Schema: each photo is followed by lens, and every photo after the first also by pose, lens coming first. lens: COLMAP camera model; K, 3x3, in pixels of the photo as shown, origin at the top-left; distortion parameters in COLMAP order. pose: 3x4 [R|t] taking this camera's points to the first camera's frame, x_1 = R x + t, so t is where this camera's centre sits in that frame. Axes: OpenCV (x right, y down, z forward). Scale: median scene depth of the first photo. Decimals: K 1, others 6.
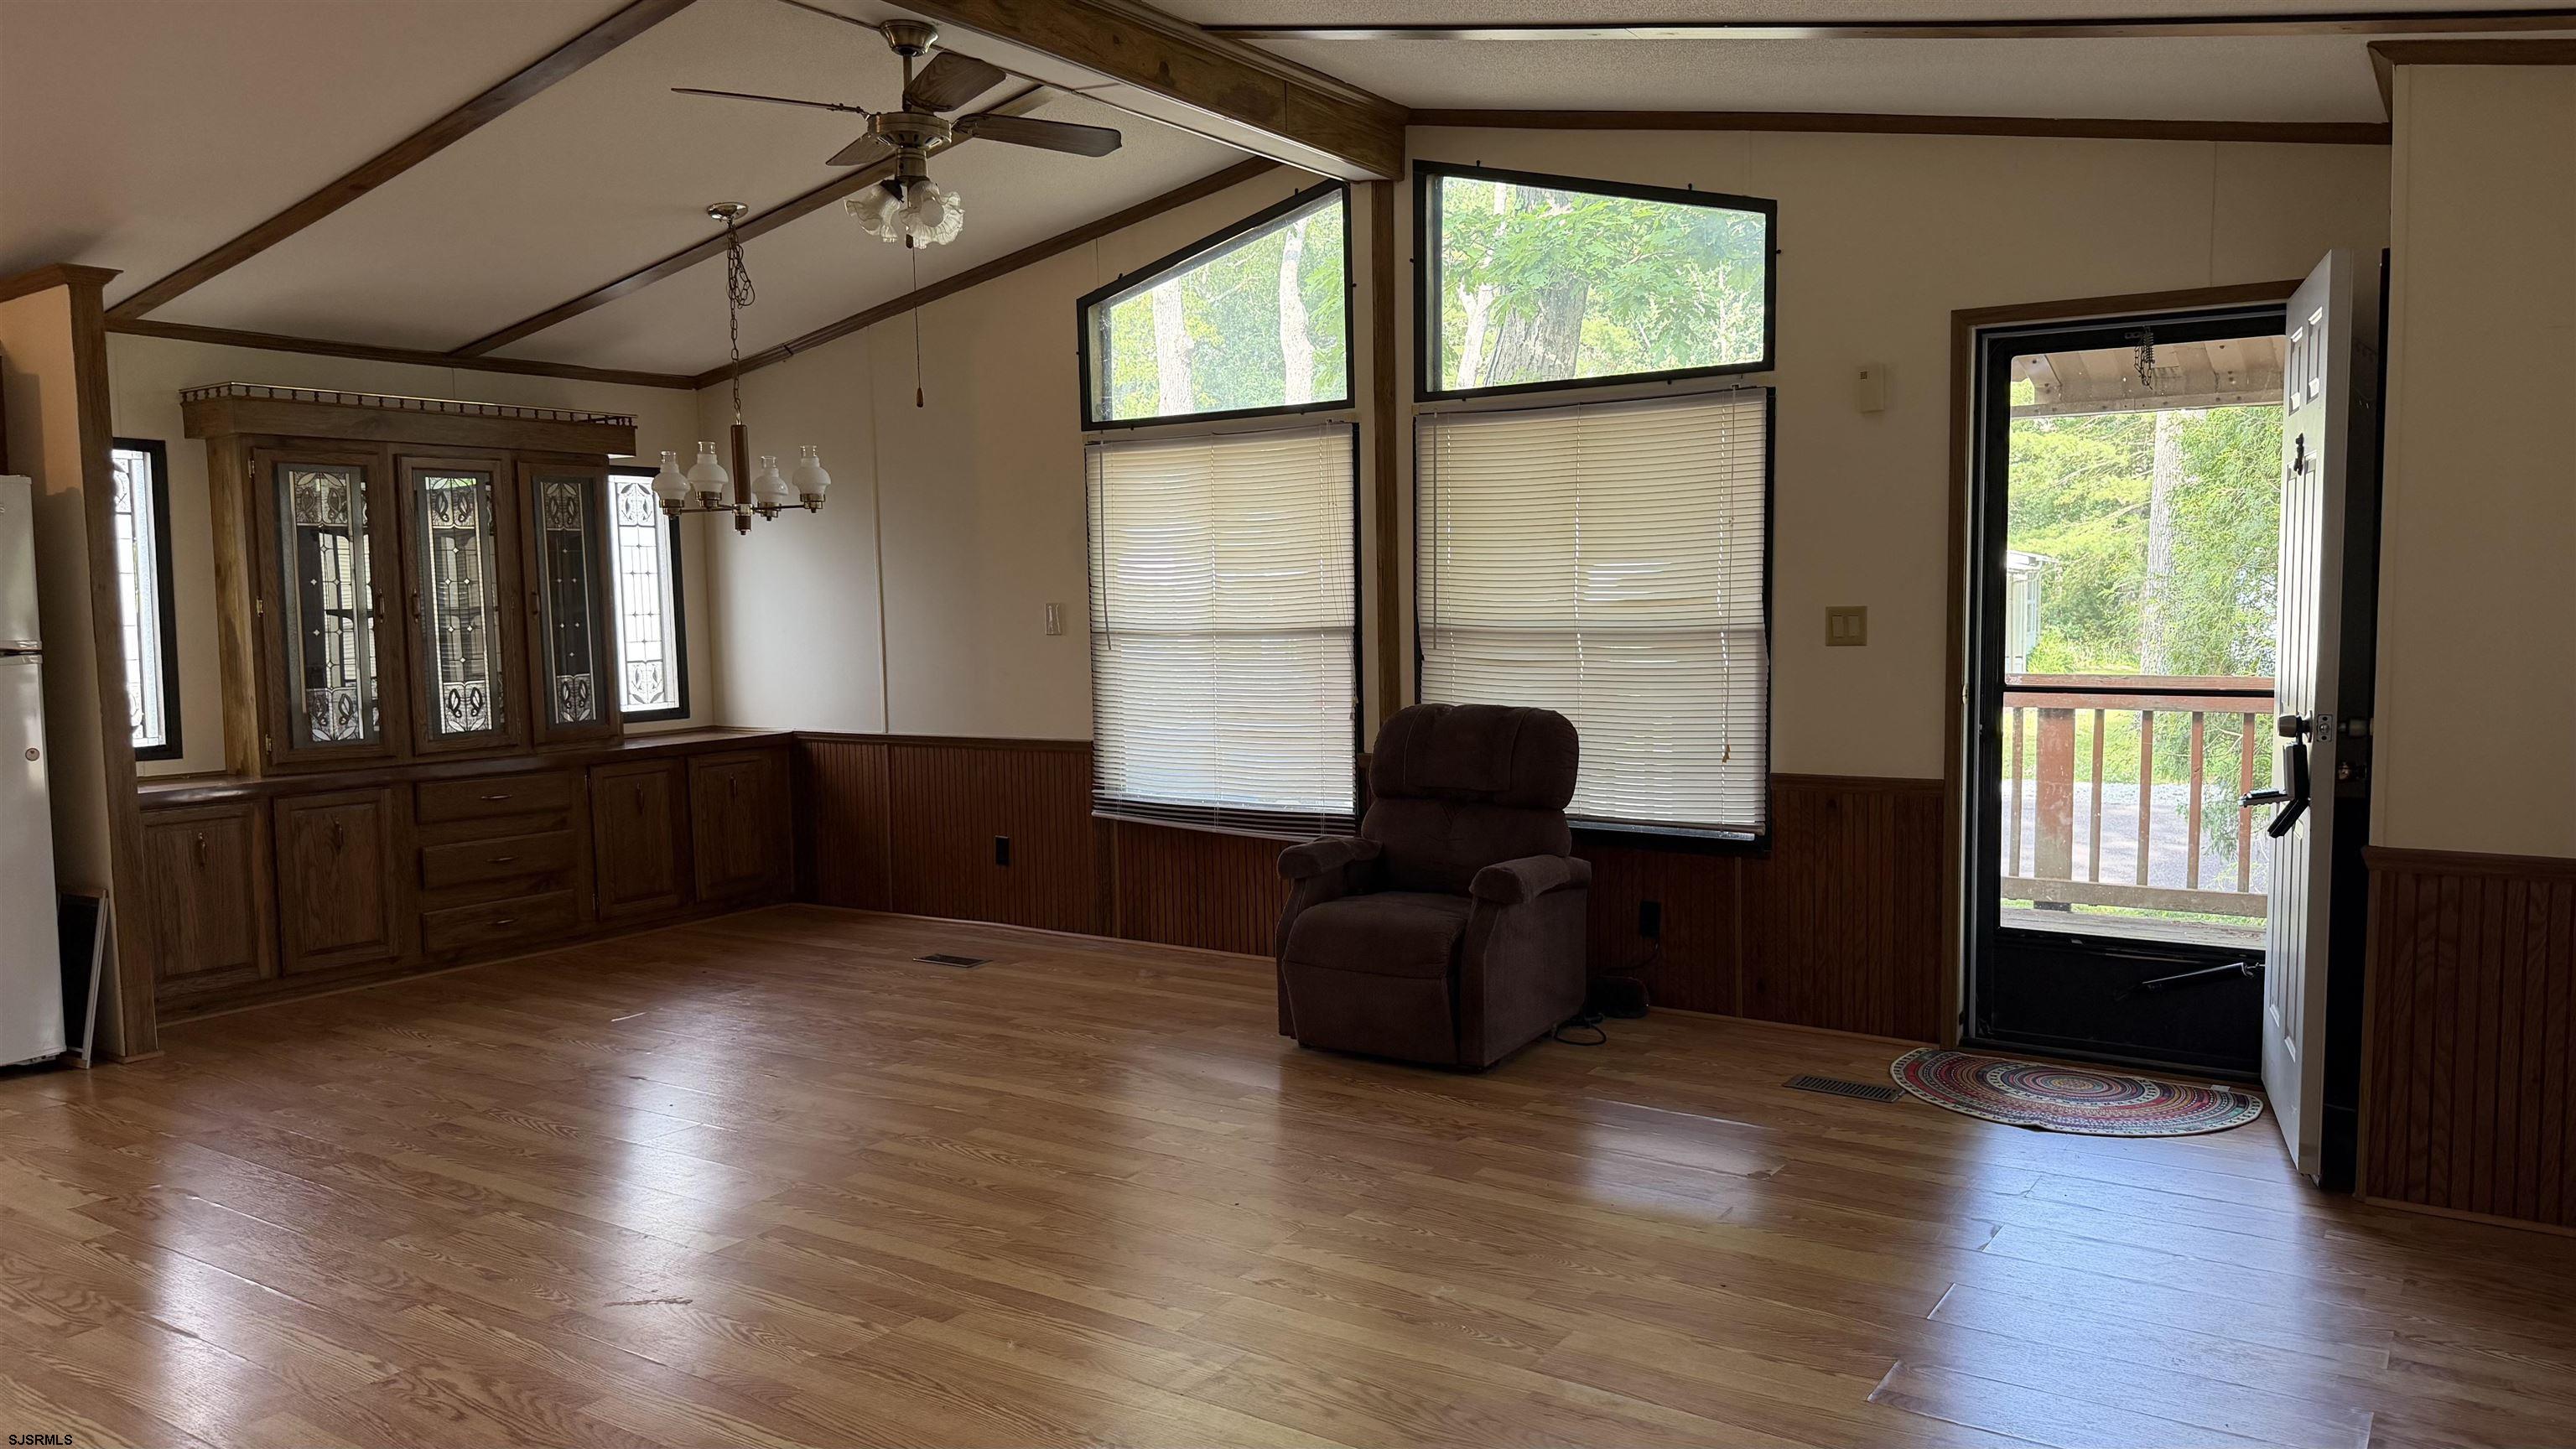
lens RADIAL K [[1780.4, 0, 1287.9], [0, 1780.4, 741.1], [0, 0, 1]] dist [0.076098, -0.104918]
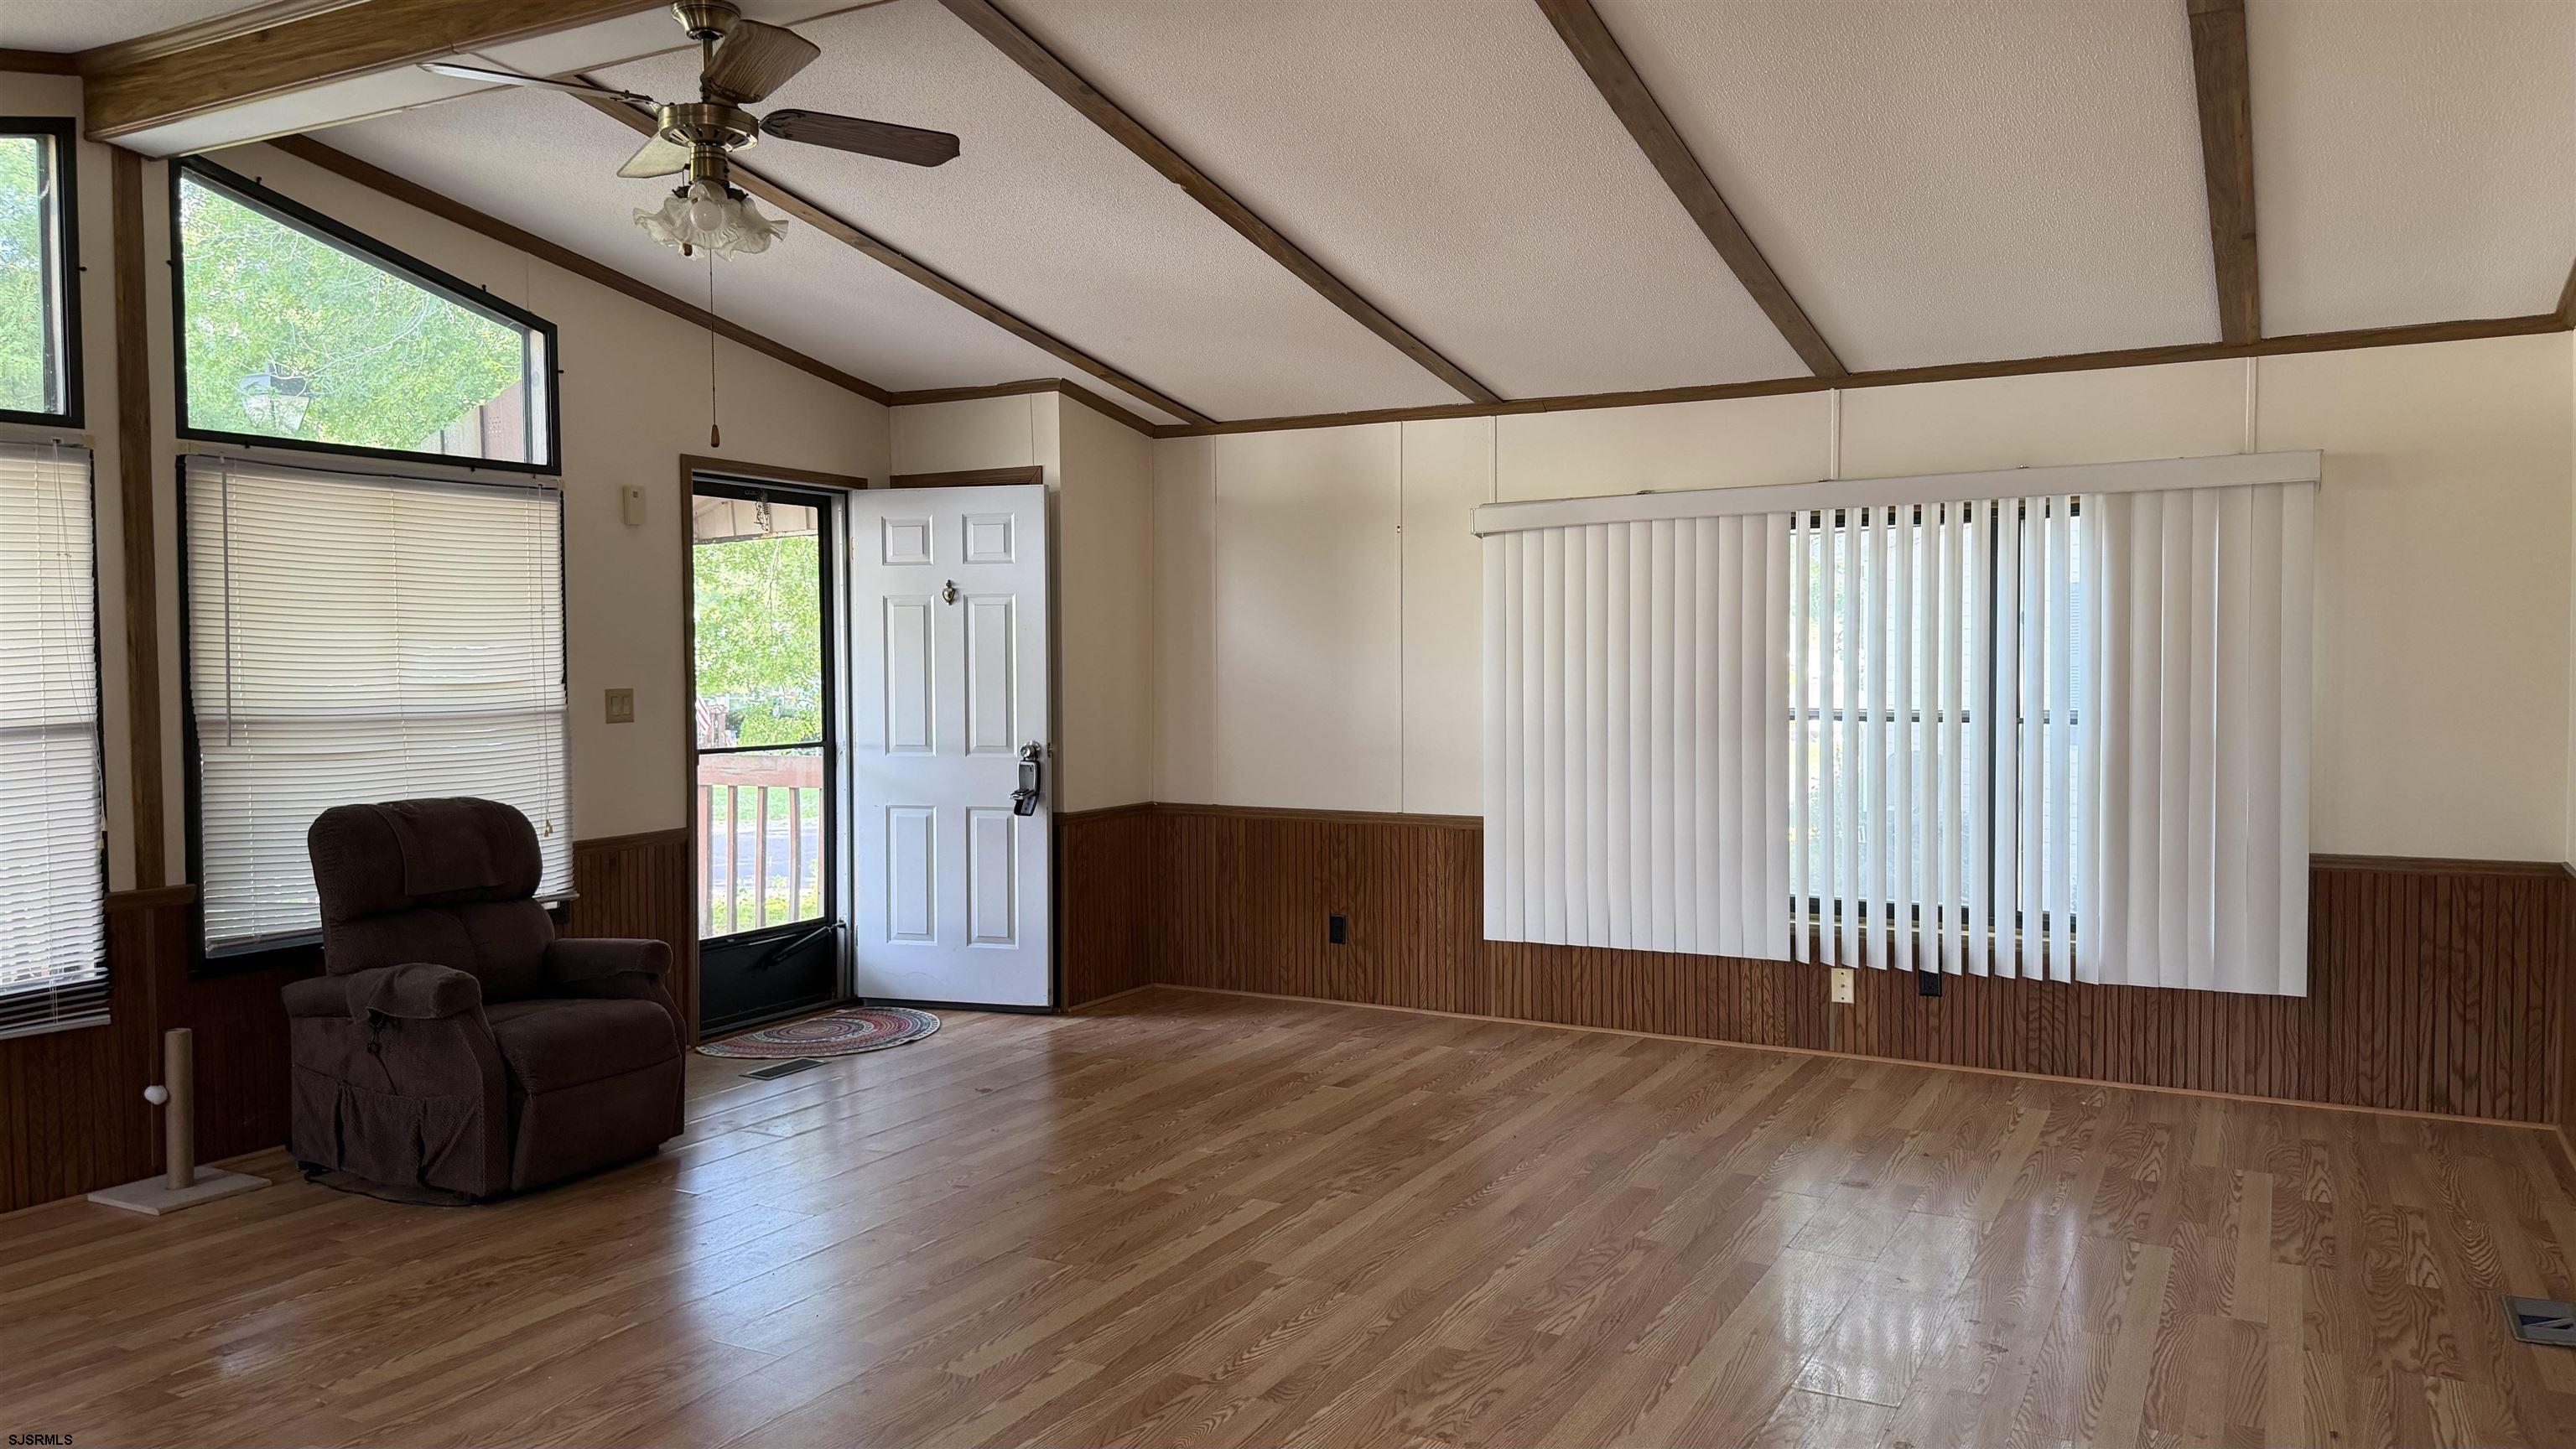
lens RADIAL K [[1780.4, 0, 1289.3], [0, 1780.4, 708.6], [0, 0, 1]] dist [0.076098, -0.104918]
pose [[-0.088998, -0.012717, 0.995951, -0.813926], [0.094235, 0.995326, 0.021130, -0.042396], [-0.991564, 0.095734, -0.087384, 0.621509]]
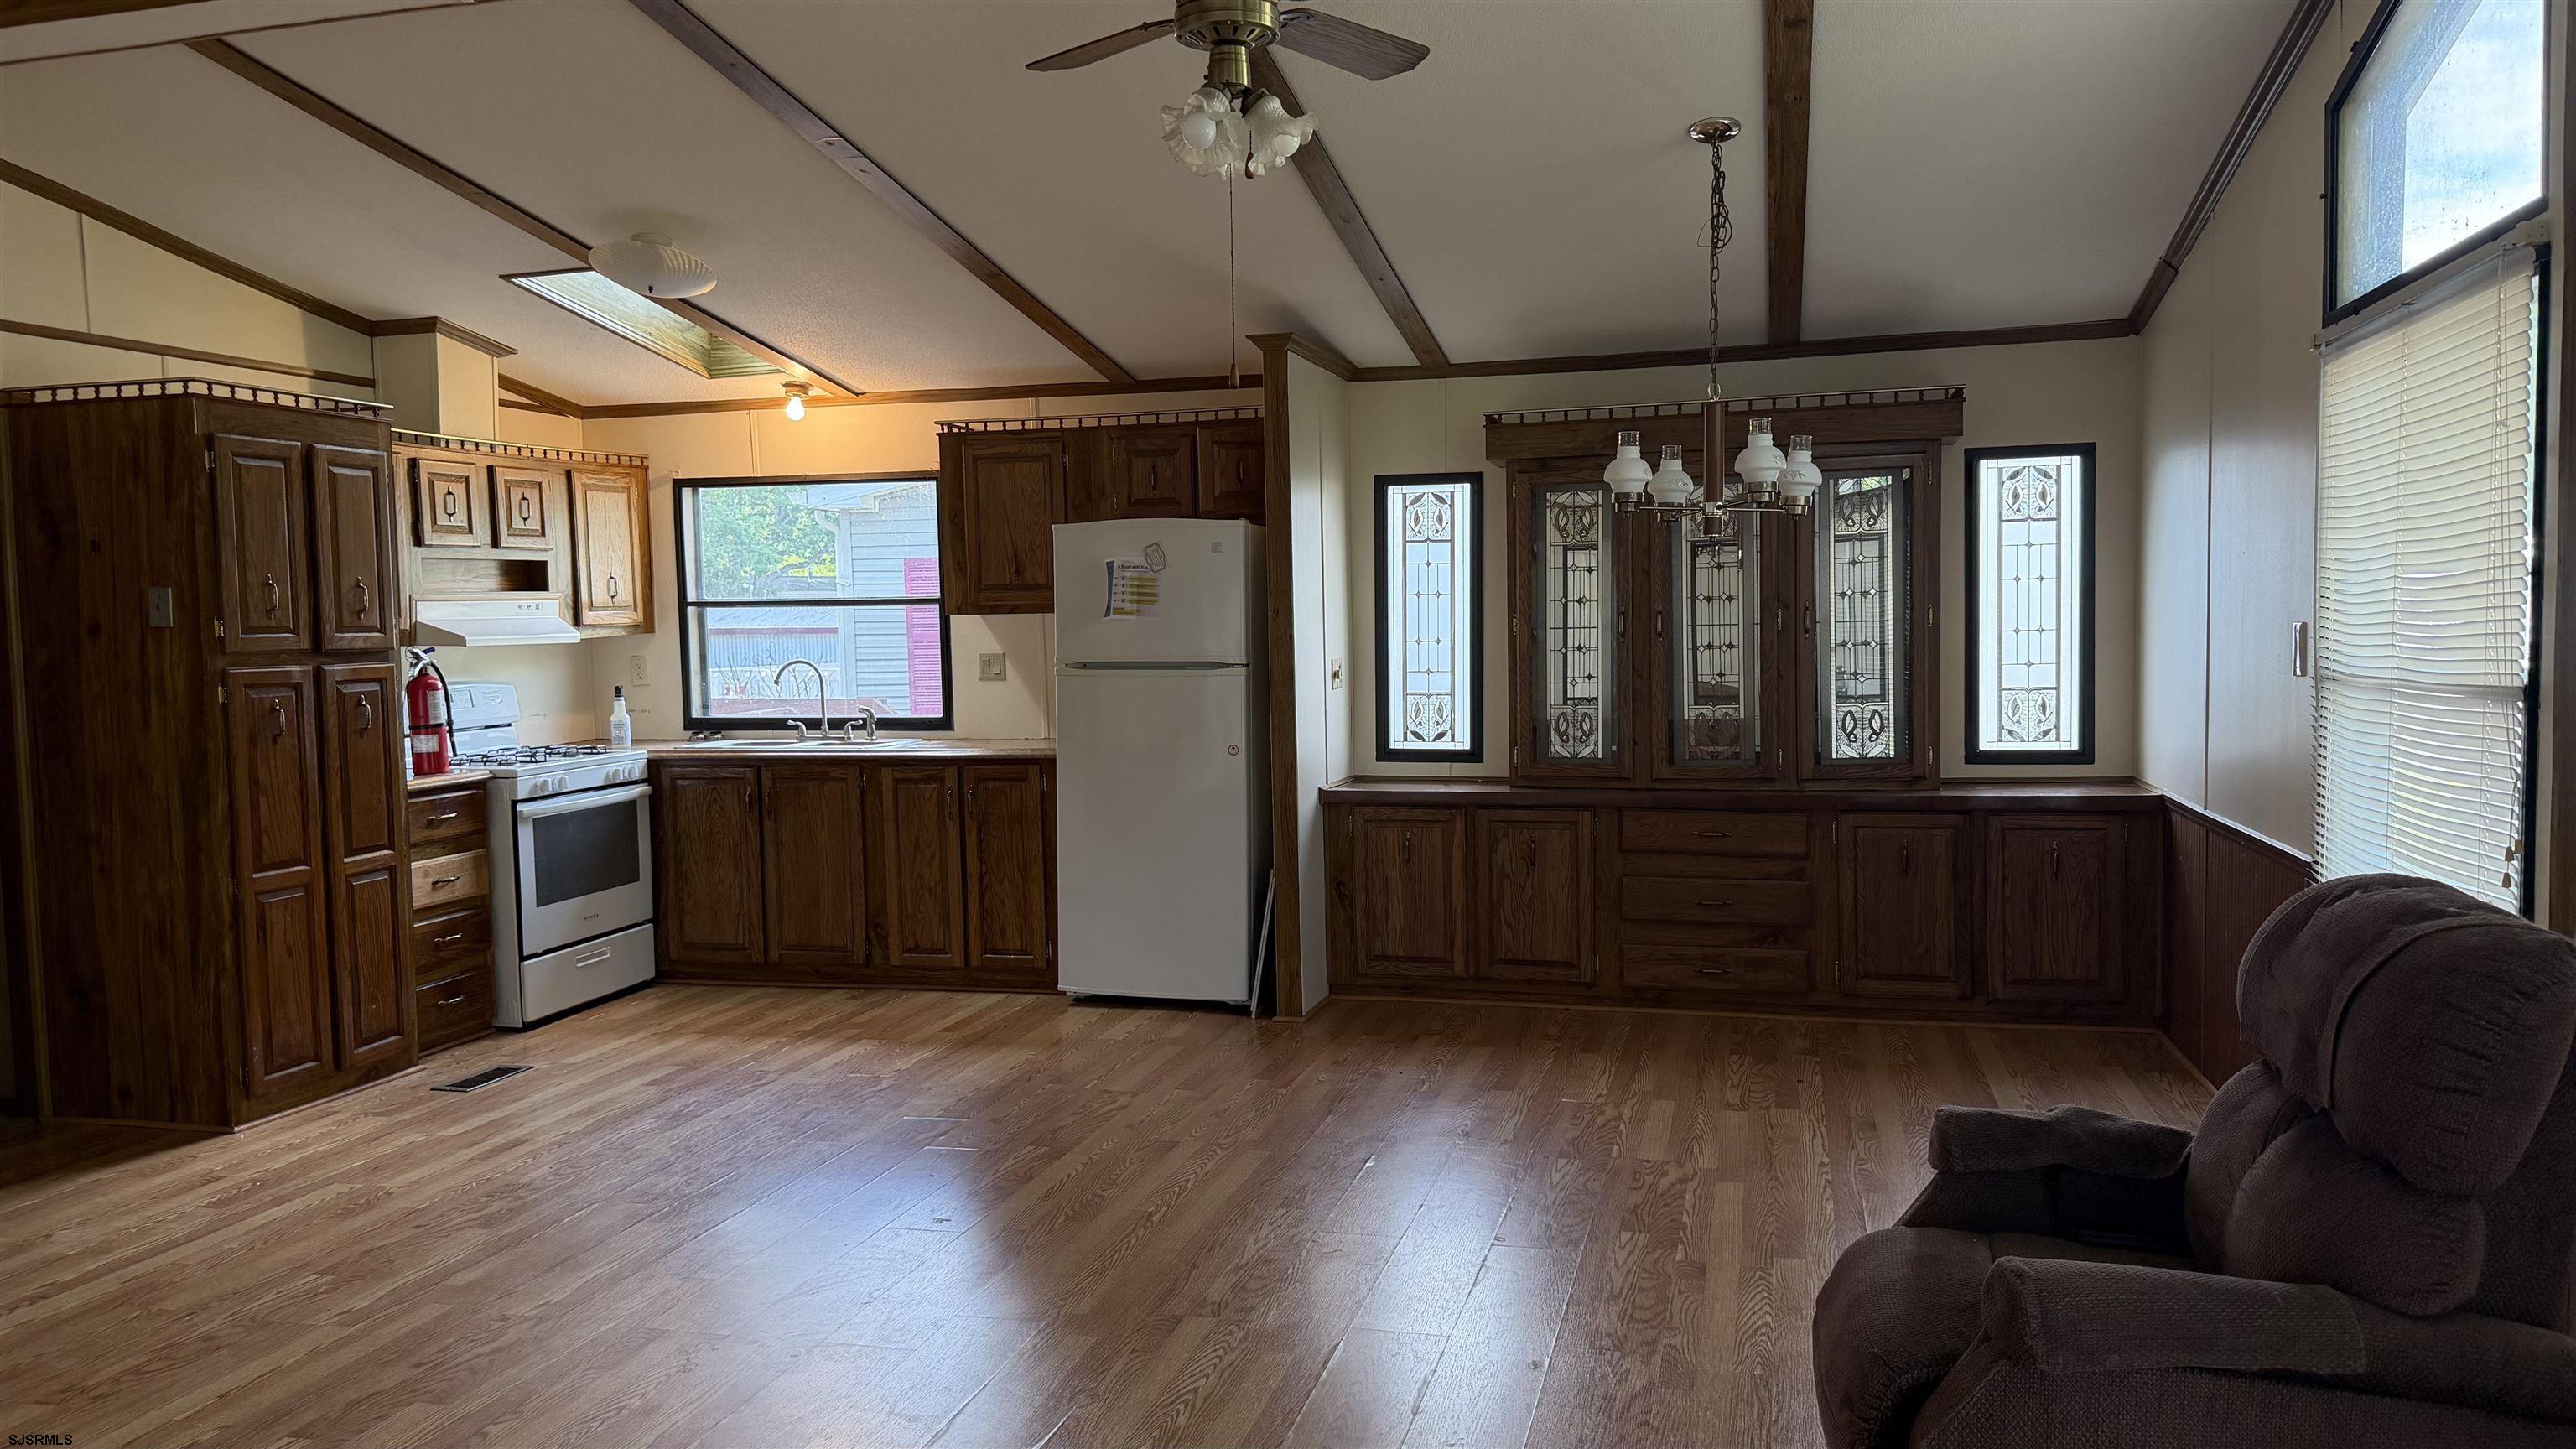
lens RADIAL K [[1780.4, 0, 1288.9], [0, 1780.4, 725.6], [0, 0, 1]] dist [0.076098, -0.104918]
pose [[0.324099, 0.062956, -0.943926, 0.399657], [-0.064637, 0.996925, 0.044297, -0.058116], [0.943813, 0.046656, 0.327171, 0.590708]]
